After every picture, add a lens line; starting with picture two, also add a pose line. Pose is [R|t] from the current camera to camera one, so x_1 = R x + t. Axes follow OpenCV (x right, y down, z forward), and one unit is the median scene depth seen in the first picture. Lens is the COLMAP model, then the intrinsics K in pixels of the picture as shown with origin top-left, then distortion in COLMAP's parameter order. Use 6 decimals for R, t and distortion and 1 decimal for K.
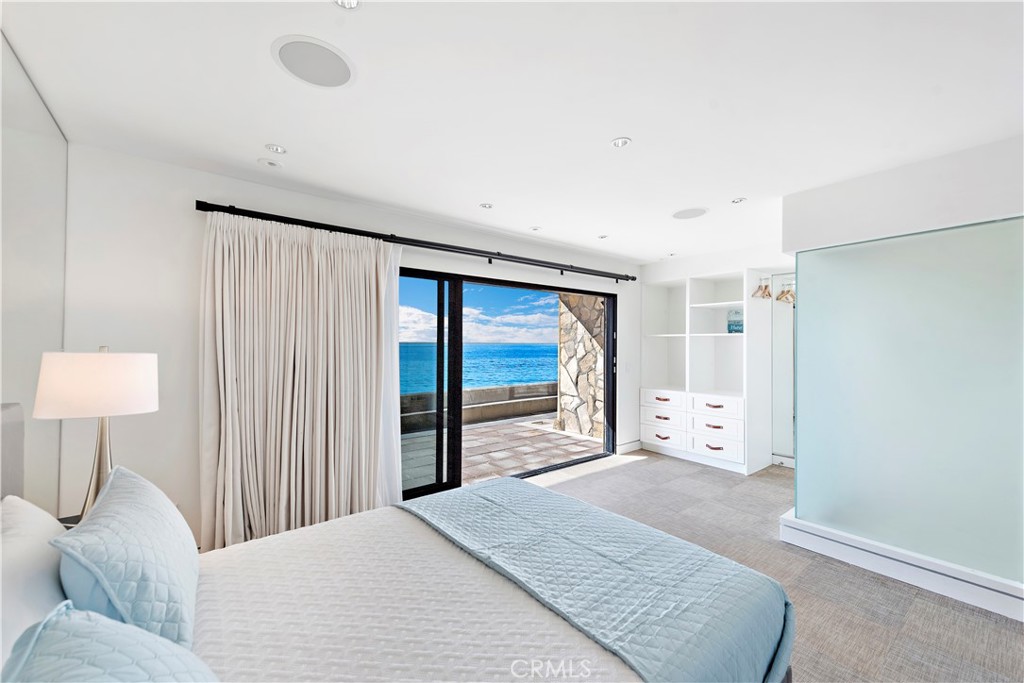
lens RADIAL K [[408.1, 0, 516.0], [0, 408.1, 344.9], [0, 0, 1]] dist [0.000344, 0.000003]
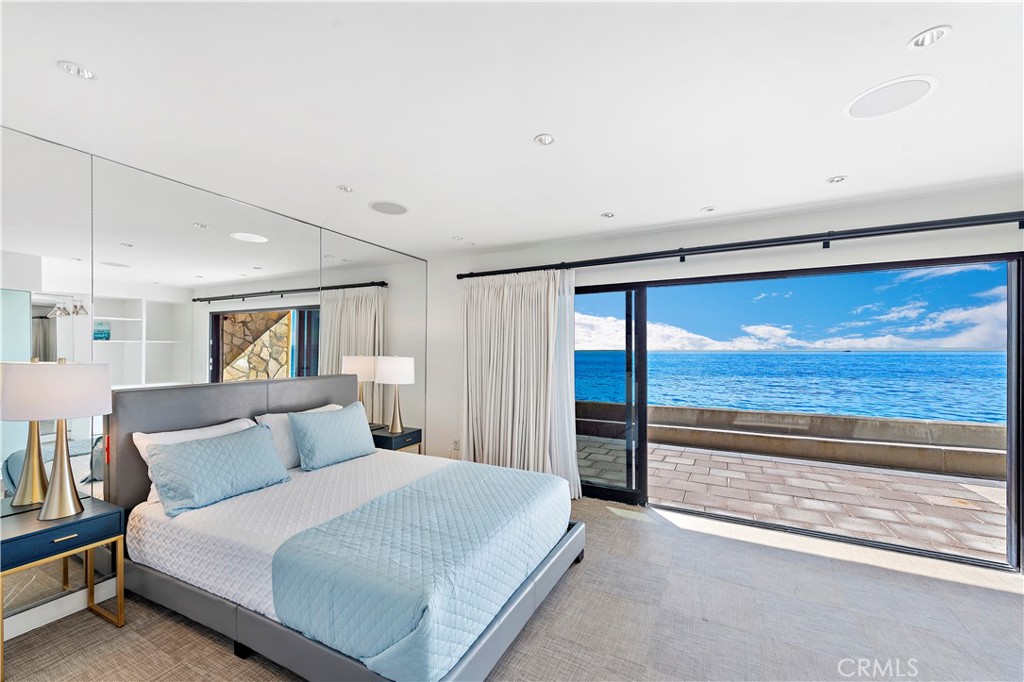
lens RADIAL K [[408.1, 0, 516.0], [0, 408.1, 344.4], [0, 0, 1]] dist [0.000344, 0.000003]
pose [[0.390737, -0.023027, -0.920214, 0.647949], [-0.003516, 0.999642, -0.026507, 0.007568], [0.920496, 0.013592, 0.390516, 0.333628]]
